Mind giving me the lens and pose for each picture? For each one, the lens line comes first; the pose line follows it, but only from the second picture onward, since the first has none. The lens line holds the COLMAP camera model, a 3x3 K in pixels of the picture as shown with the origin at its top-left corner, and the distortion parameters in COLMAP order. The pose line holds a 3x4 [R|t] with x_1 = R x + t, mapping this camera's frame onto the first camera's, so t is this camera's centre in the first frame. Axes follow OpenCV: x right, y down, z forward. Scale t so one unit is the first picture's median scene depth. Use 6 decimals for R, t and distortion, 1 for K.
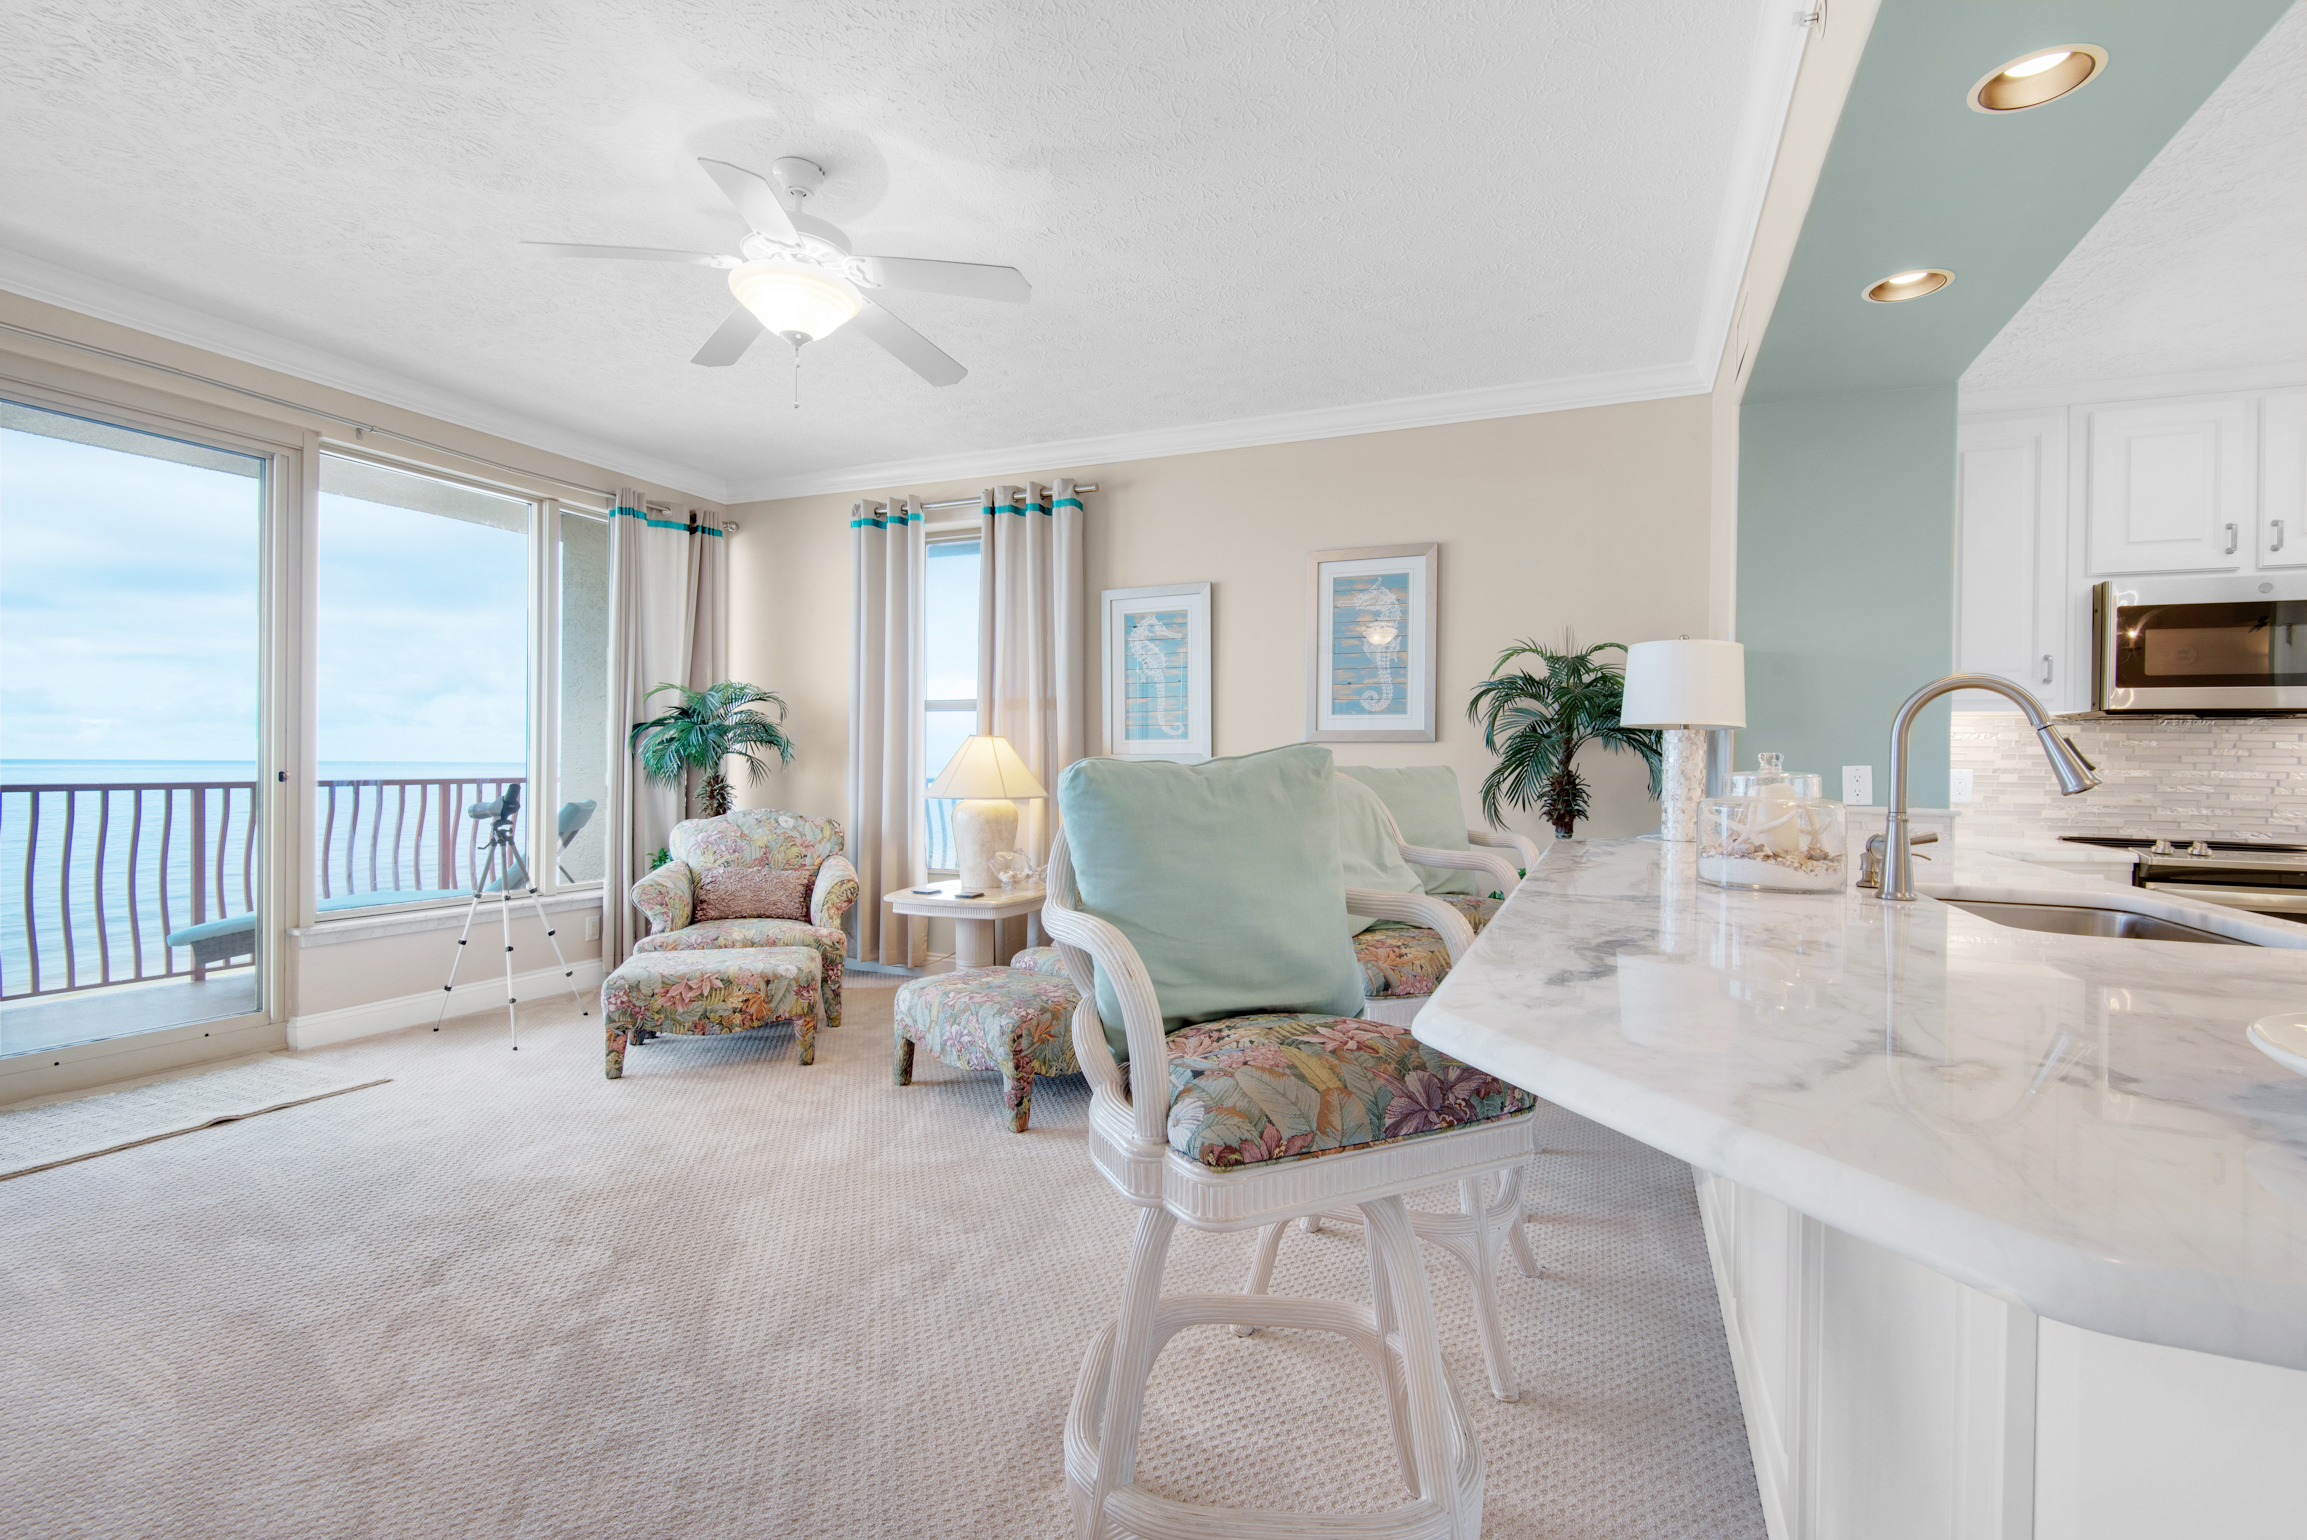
lens RADIAL K [[1064.9, 0, 1159.5], [0, 1064.9, 765.6], [0, 0, 1]] dist [0.023774, -0.014701]
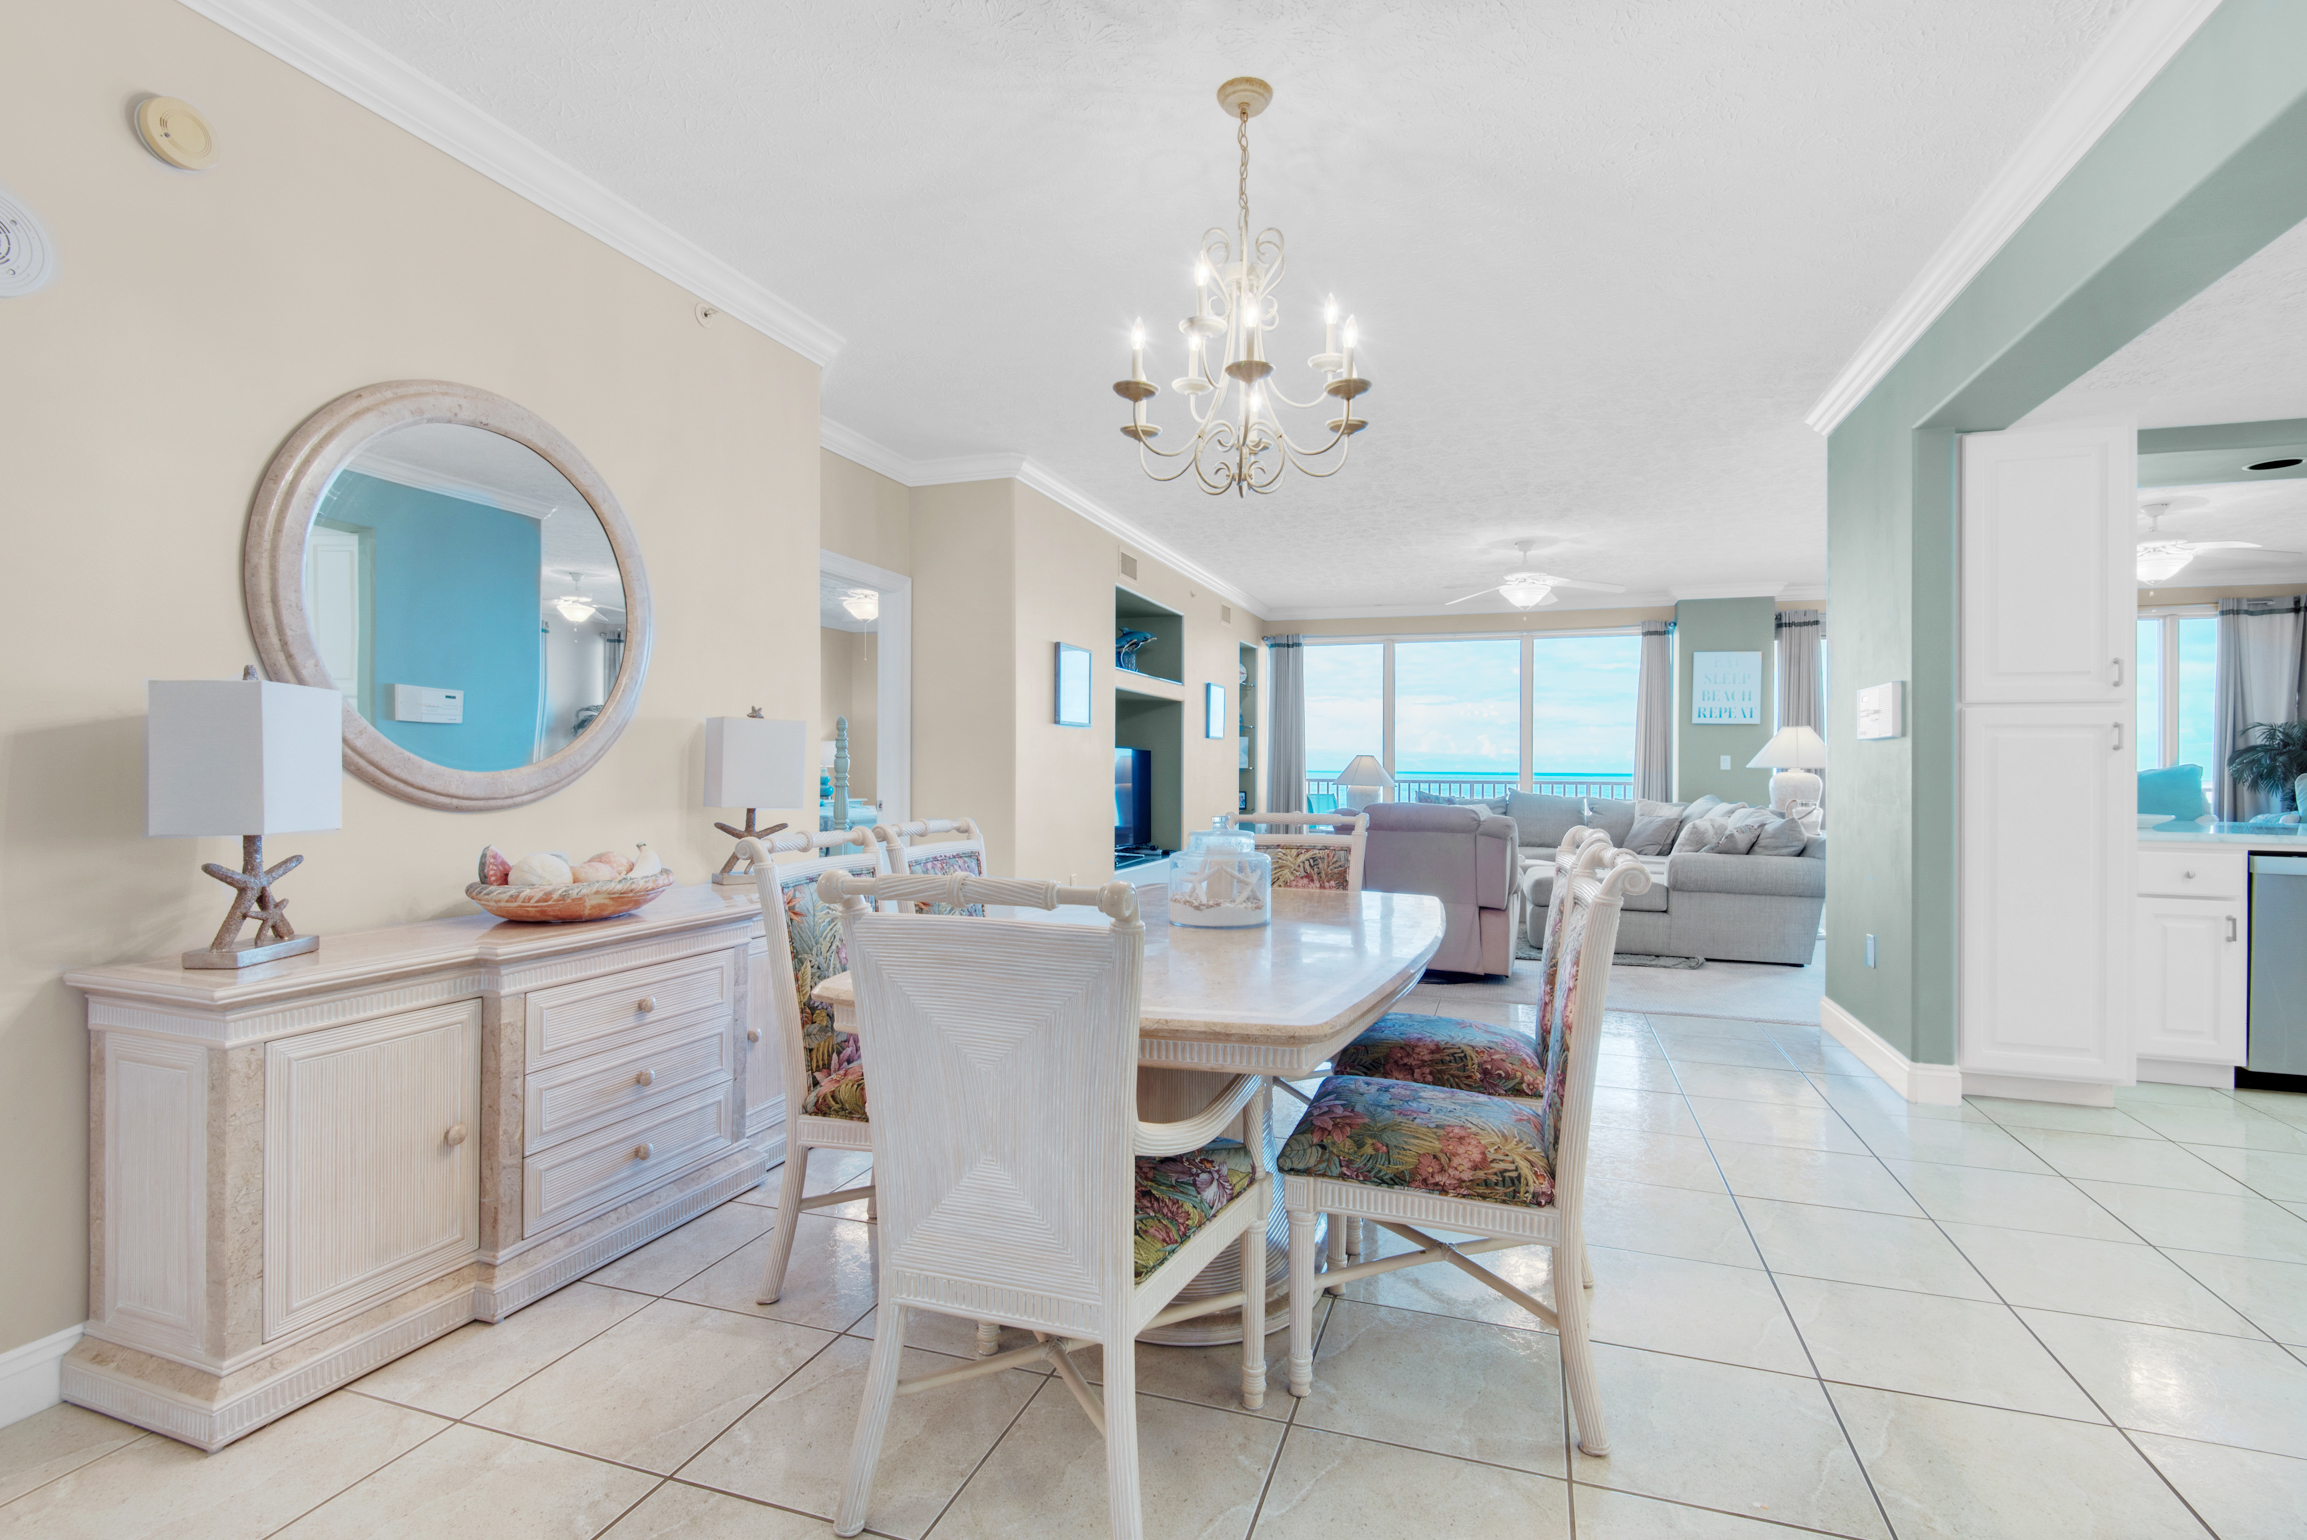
lens RADIAL K [[1053.1, 0, 1167.6], [0, 1053.1, 774.1], [0, 0, 1]] dist [0.061575, -0.048238]
pose [[0.088029, -0.003895, -0.996110, 0.939378], [-0.009208, 0.999946, -0.004724, 0.017002], [0.996075, 0.009588, 0.087988, -0.686041]]
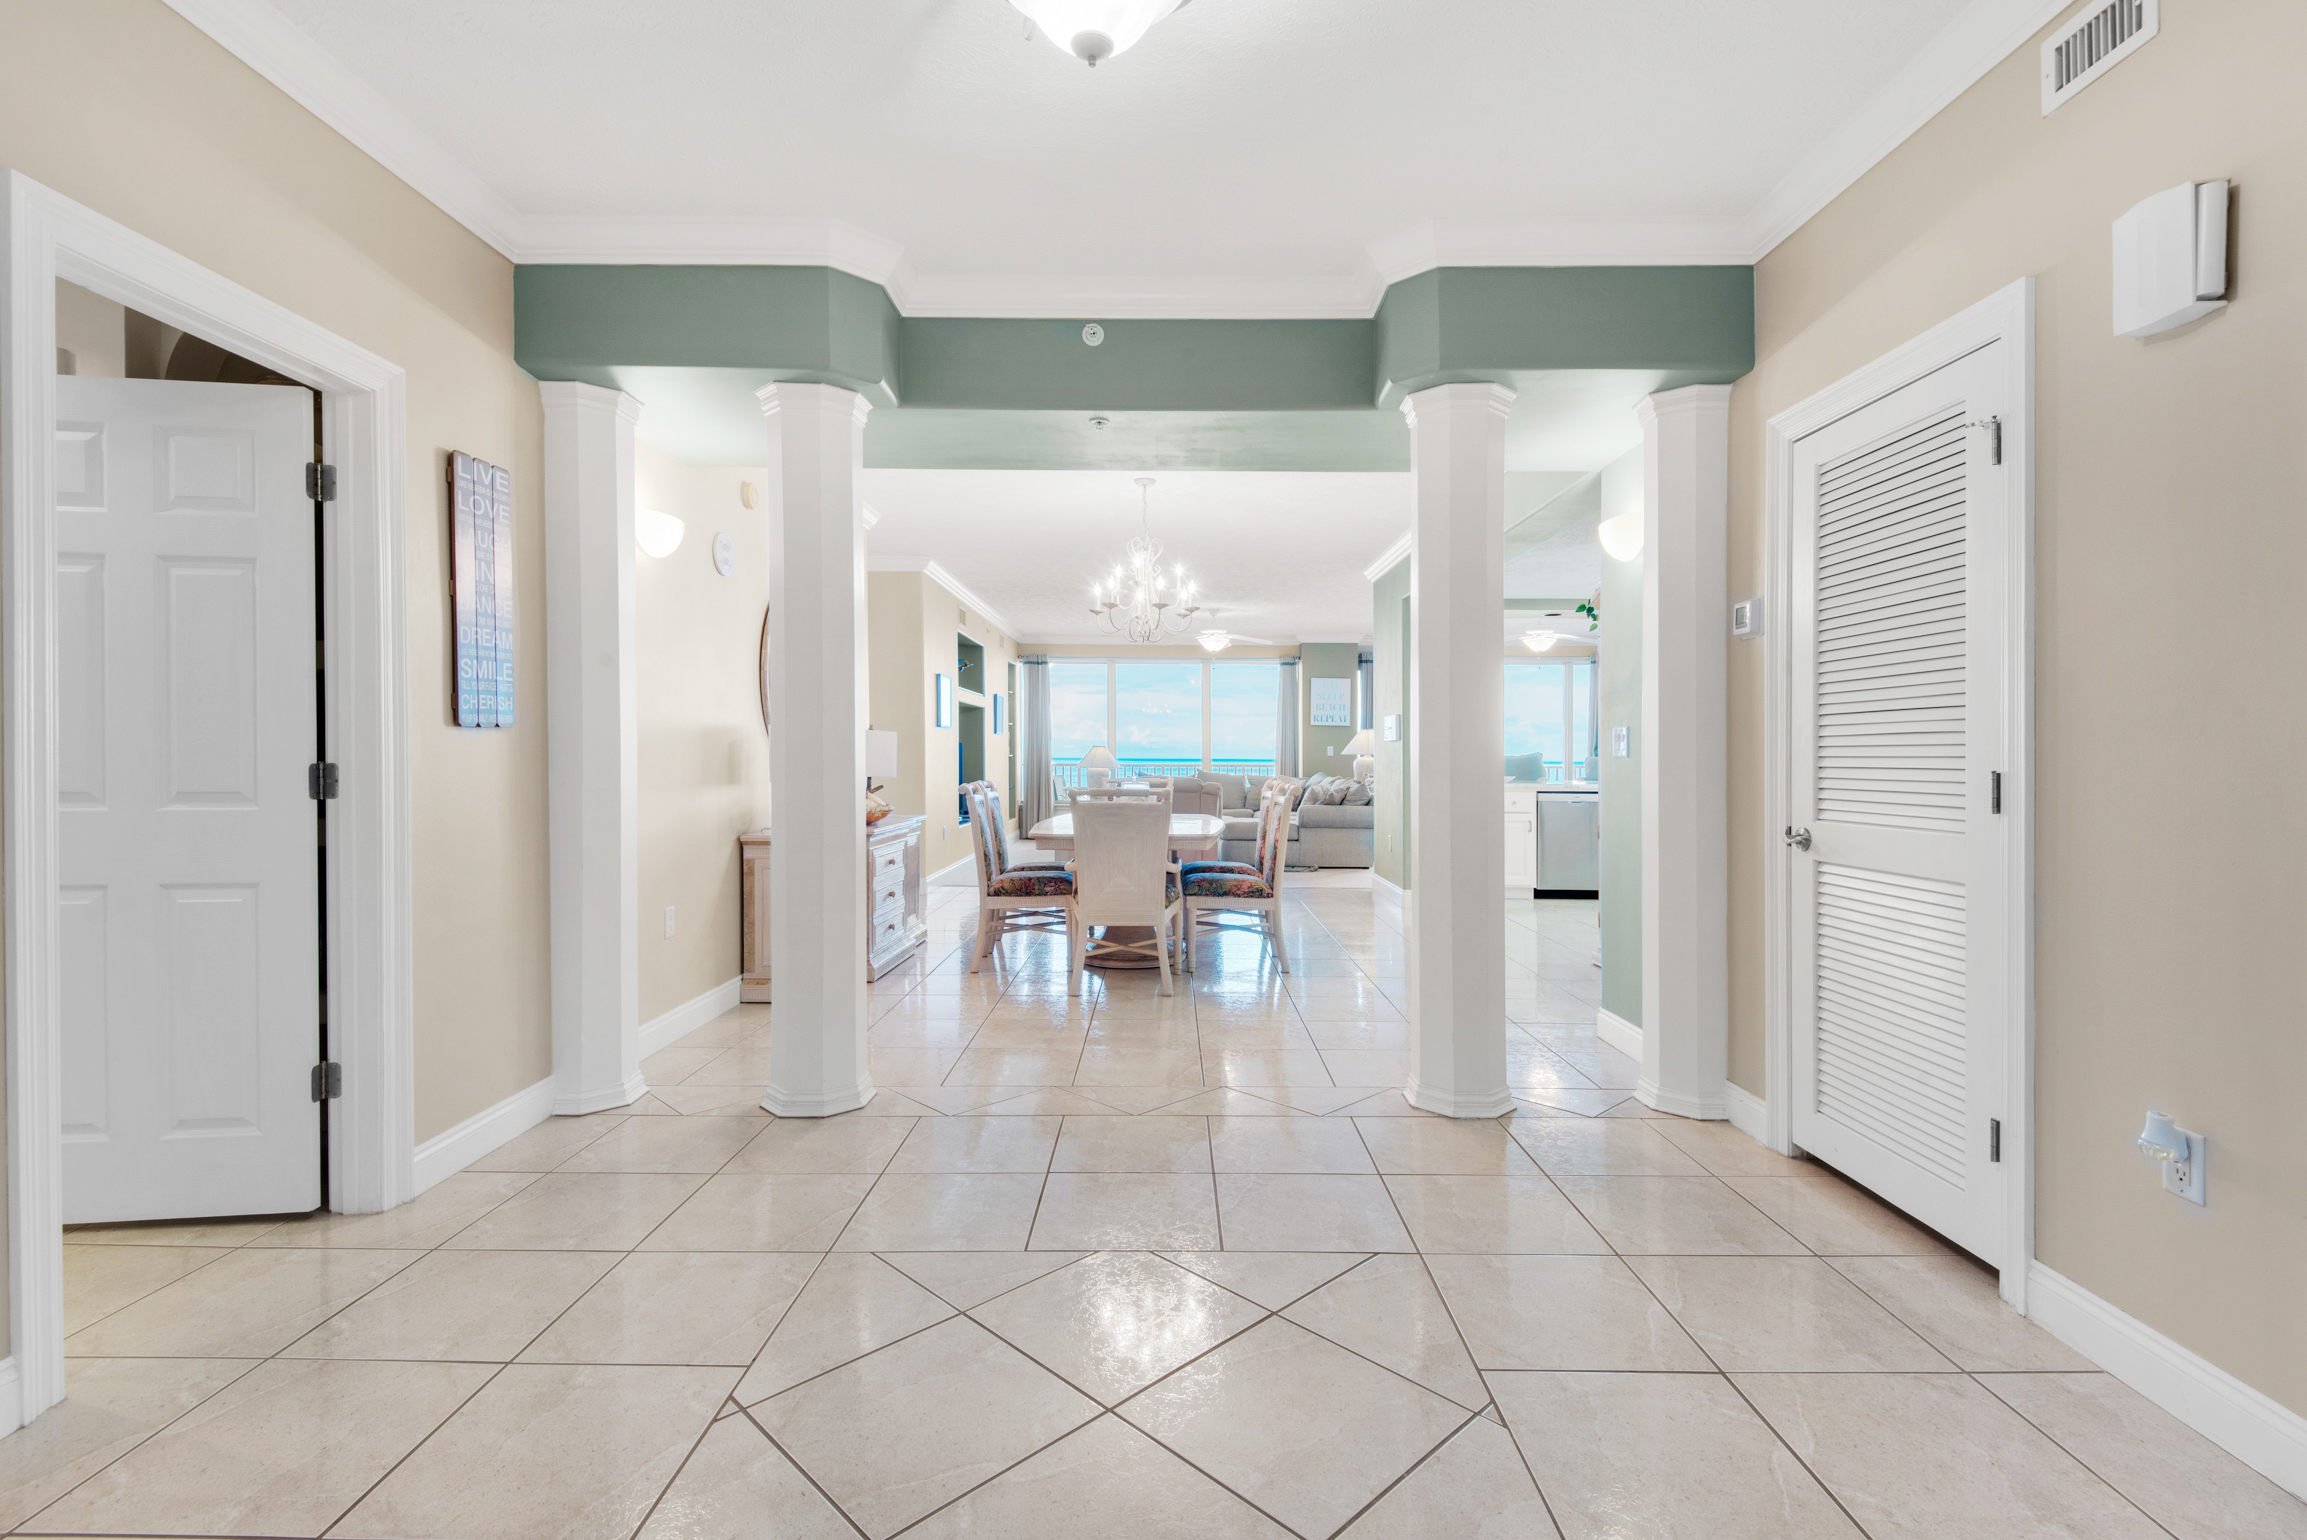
lens RADIAL K [[1030.7, 0, 1153.5], [0, 1030.7, 770.0], [0, 0, 1]] dist [0.000116, -0.000065]
pose [[0.385364, 0.003998, -0.922756, 1.508404], [-0.002638, 0.999991, 0.003231, 0.022859], [0.922761, 0.001190, 0.385371, -1.036203]]
